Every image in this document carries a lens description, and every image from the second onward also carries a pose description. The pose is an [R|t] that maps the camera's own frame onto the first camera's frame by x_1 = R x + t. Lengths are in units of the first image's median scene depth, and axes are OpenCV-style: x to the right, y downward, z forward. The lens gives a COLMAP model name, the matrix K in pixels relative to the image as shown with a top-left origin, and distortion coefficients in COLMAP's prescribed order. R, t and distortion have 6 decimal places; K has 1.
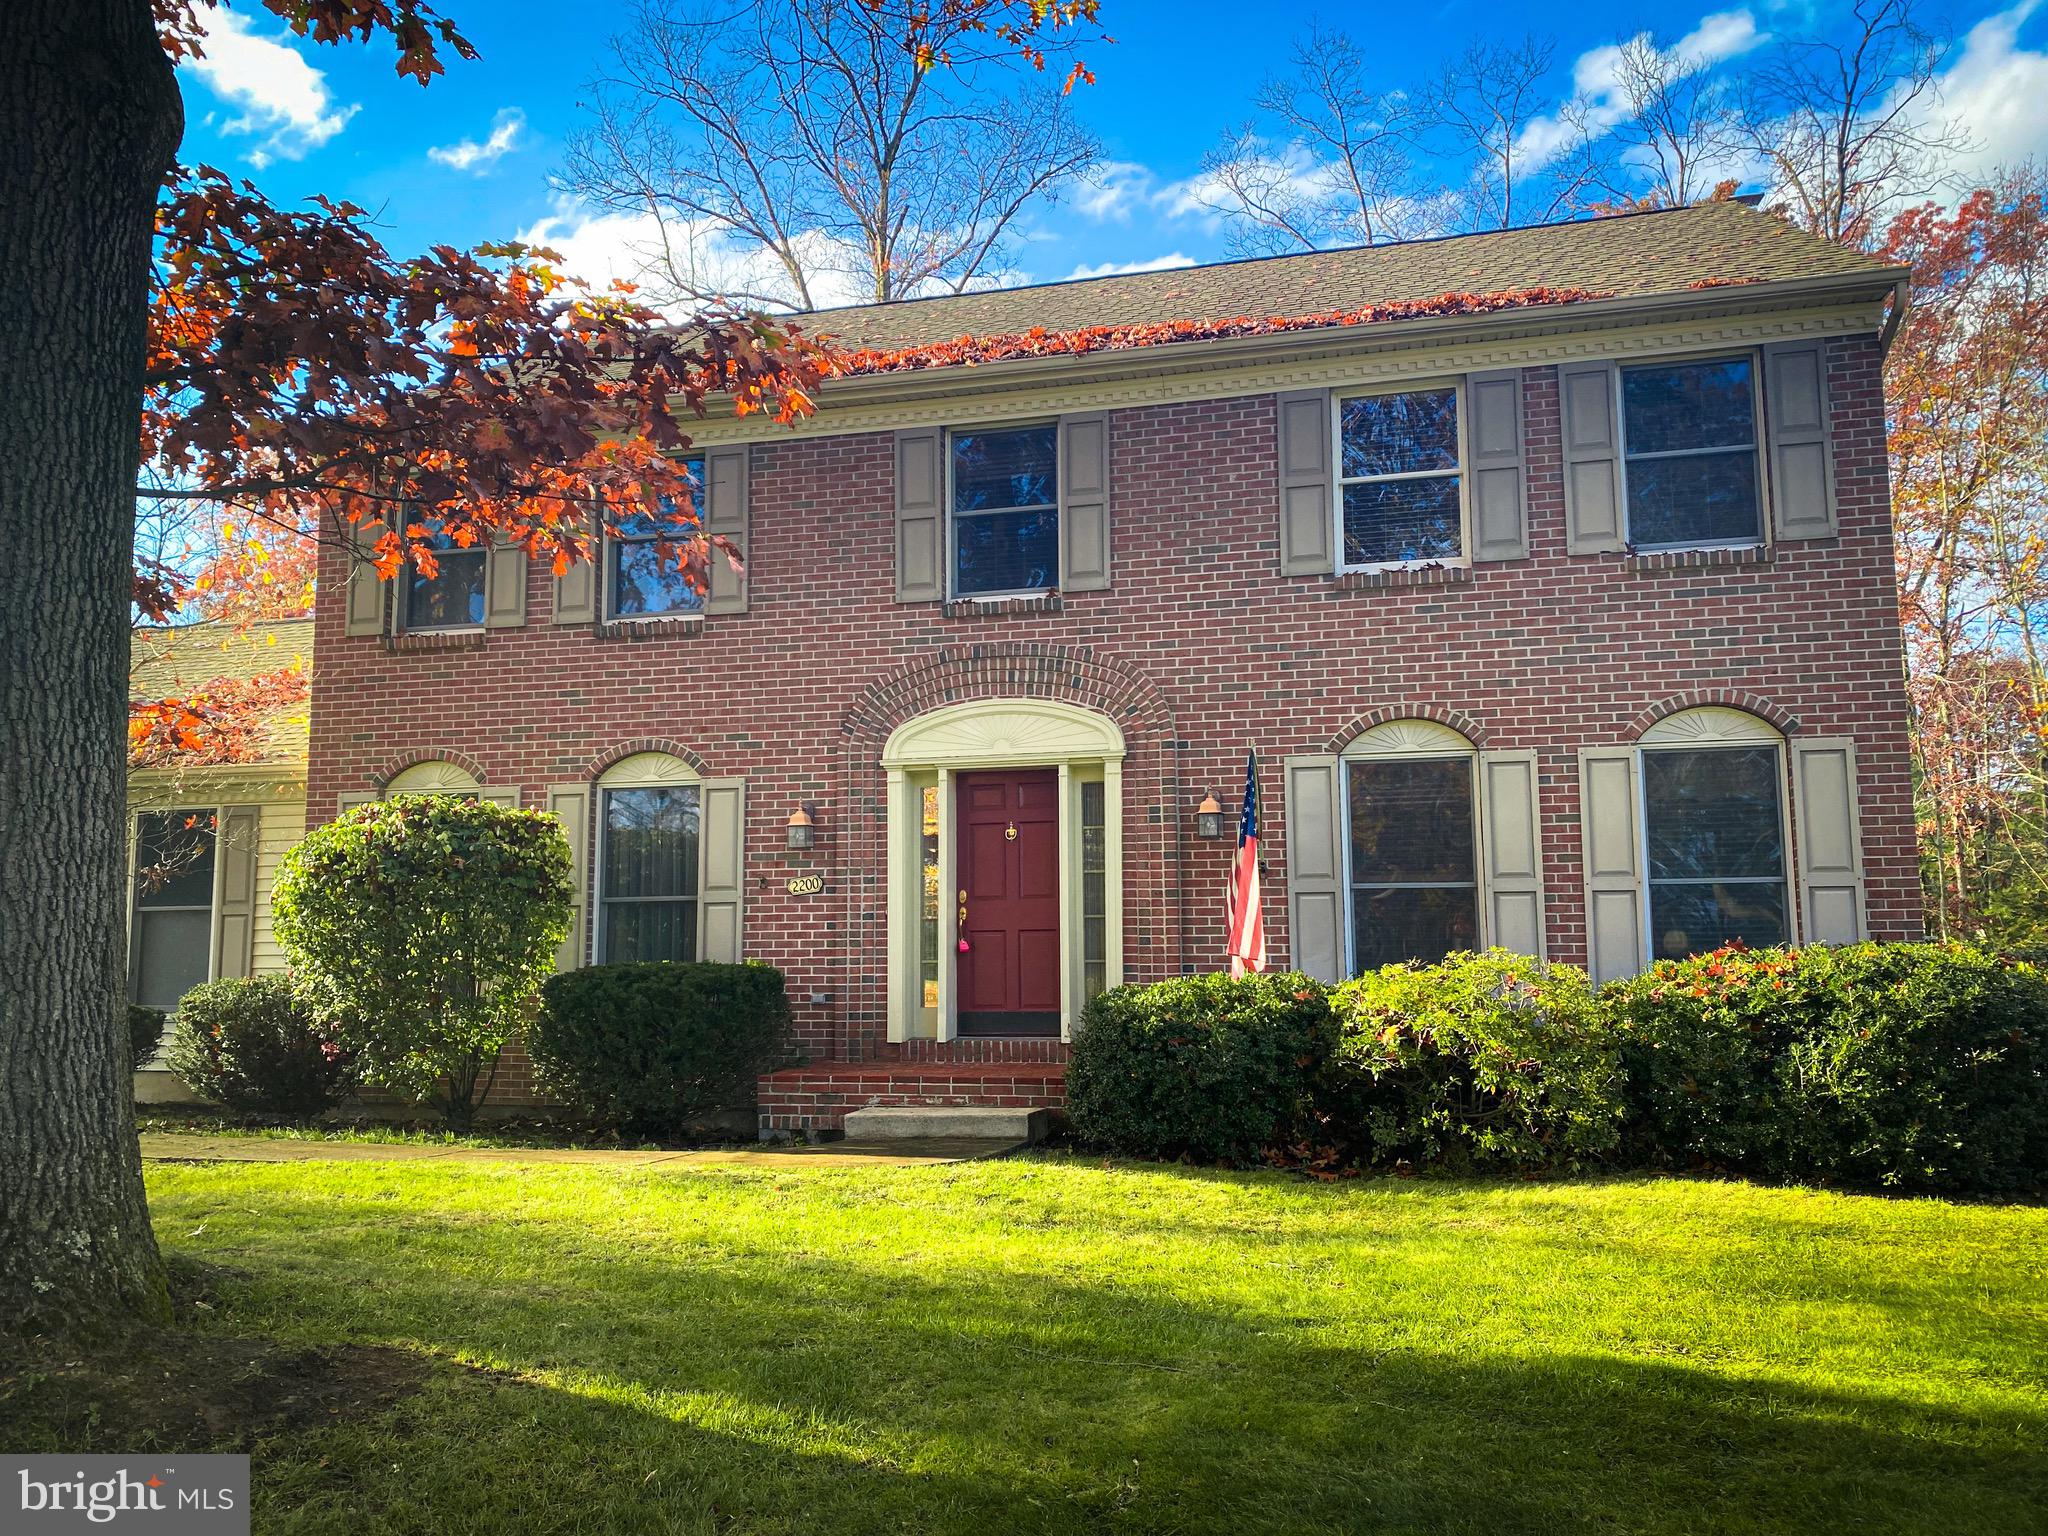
lens RADIAL K [[1547.0, 0, 1024.0], [0, 1547.0, 768.0], [0, 0, 1]] dist [0.125668, -0.254559]
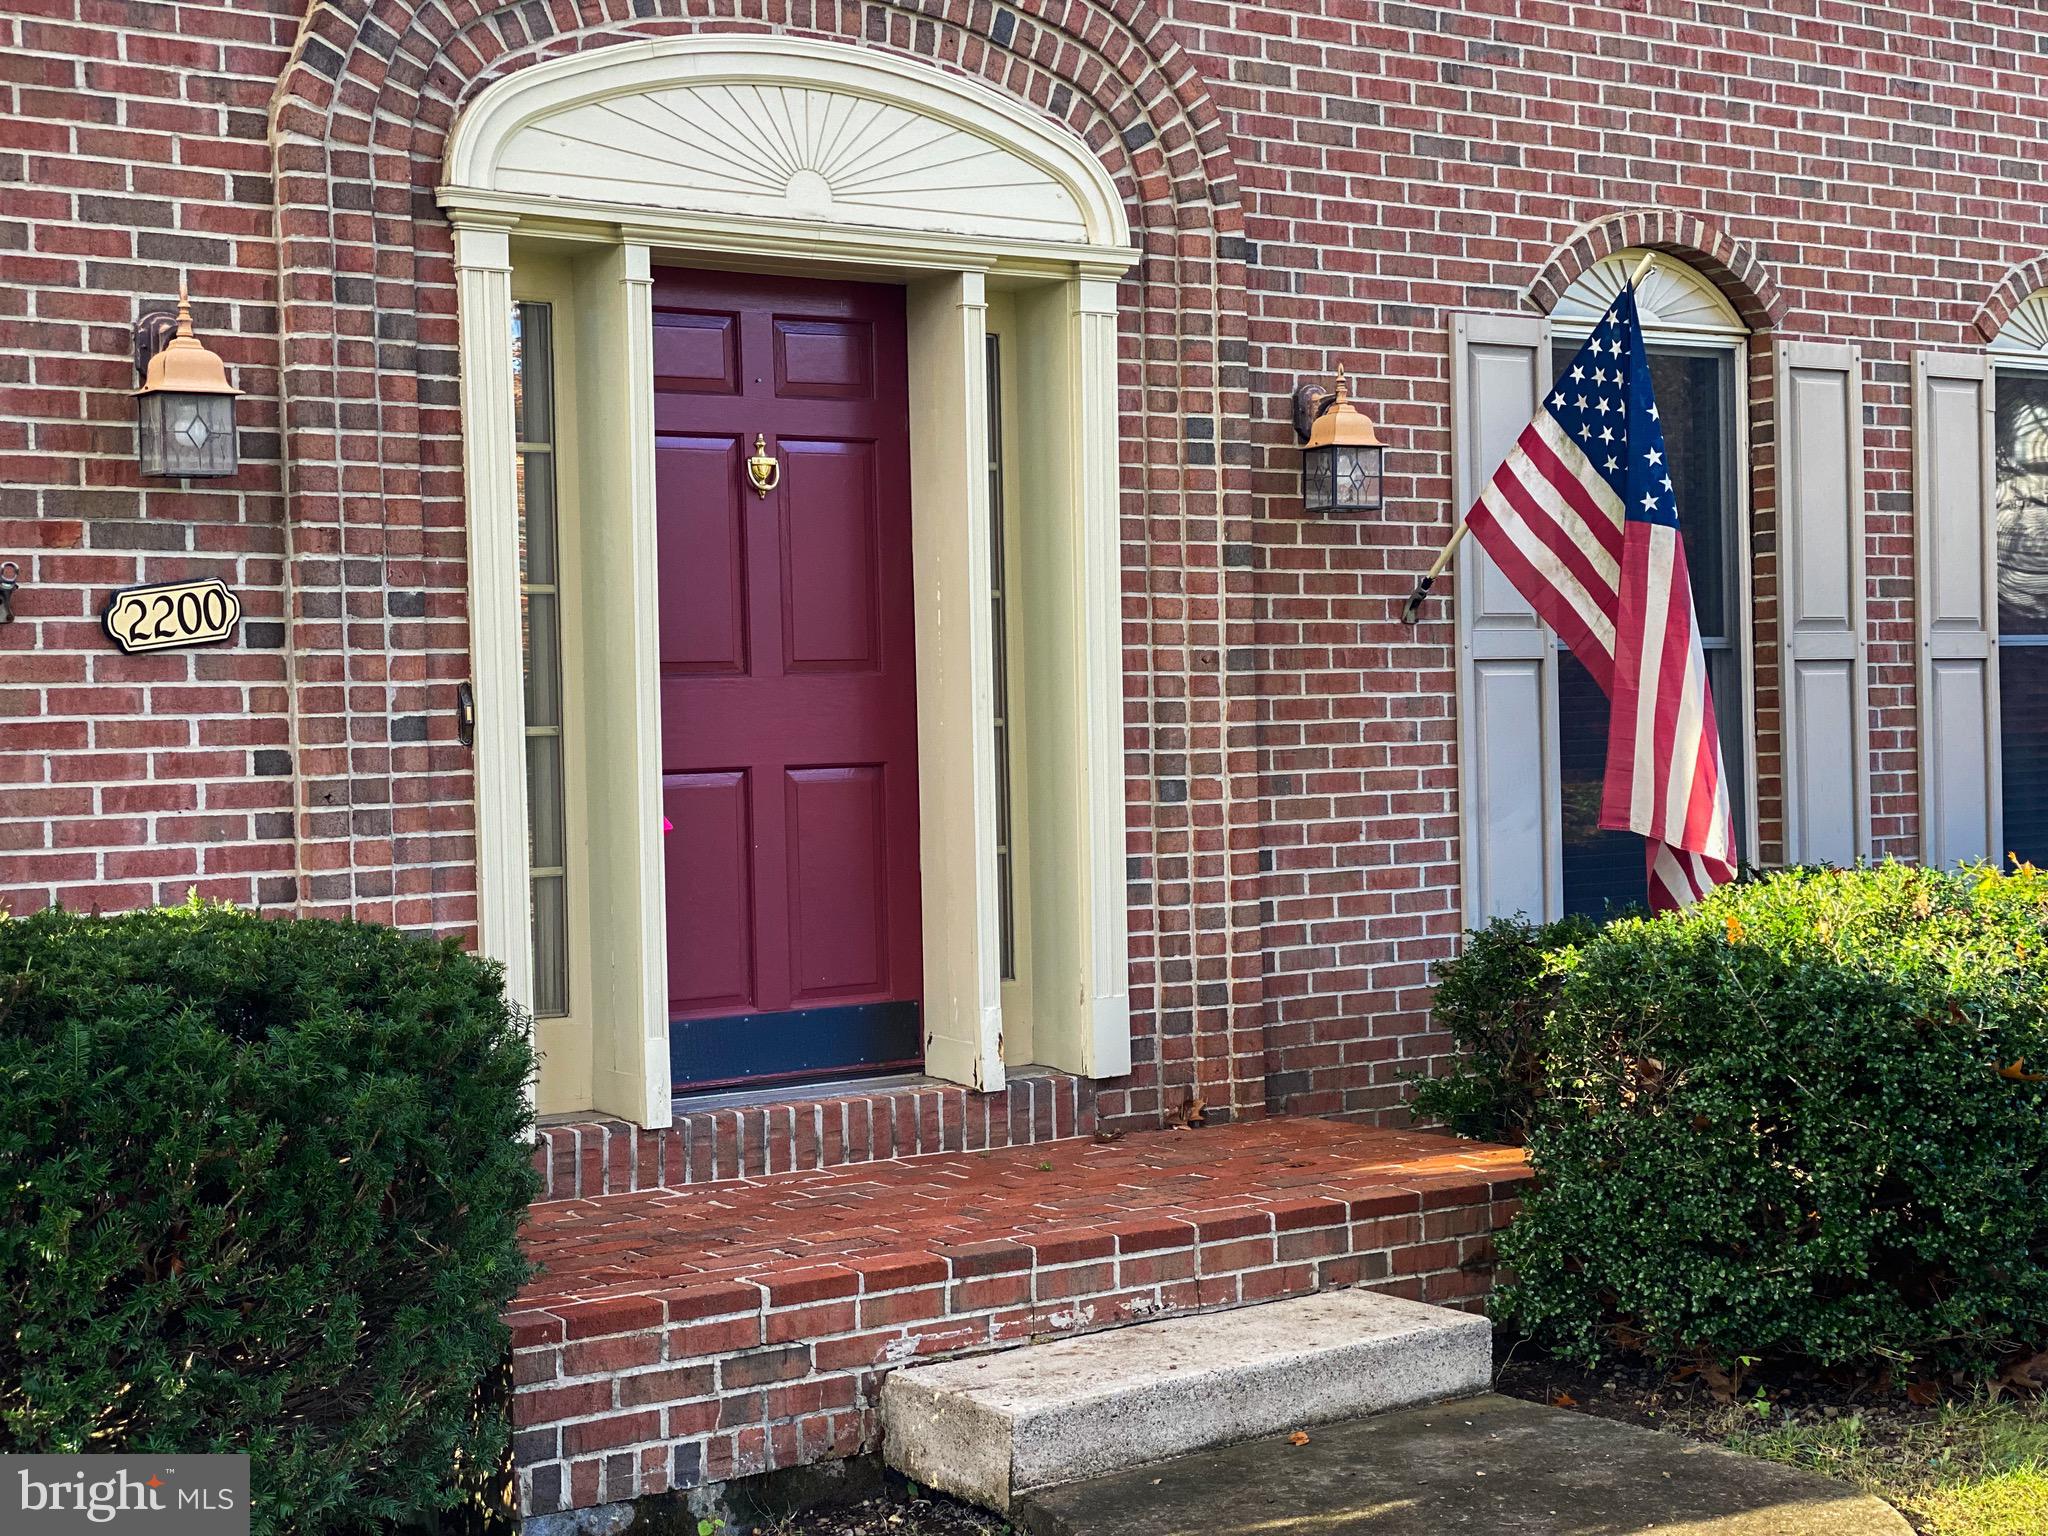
lens RADIAL K [[3022.6, 0, 1018.5], [0, 3022.6, 756.0], [0, 0, 1]] dist [0.140386, -0.196502]
pose [[0.646948, -0.015764, 0.762371, -0.482197], [-0.070644, 0.994248, 0.080507, 0.049492], [-0.759255, -0.105940, 0.642113, 0.576291]]
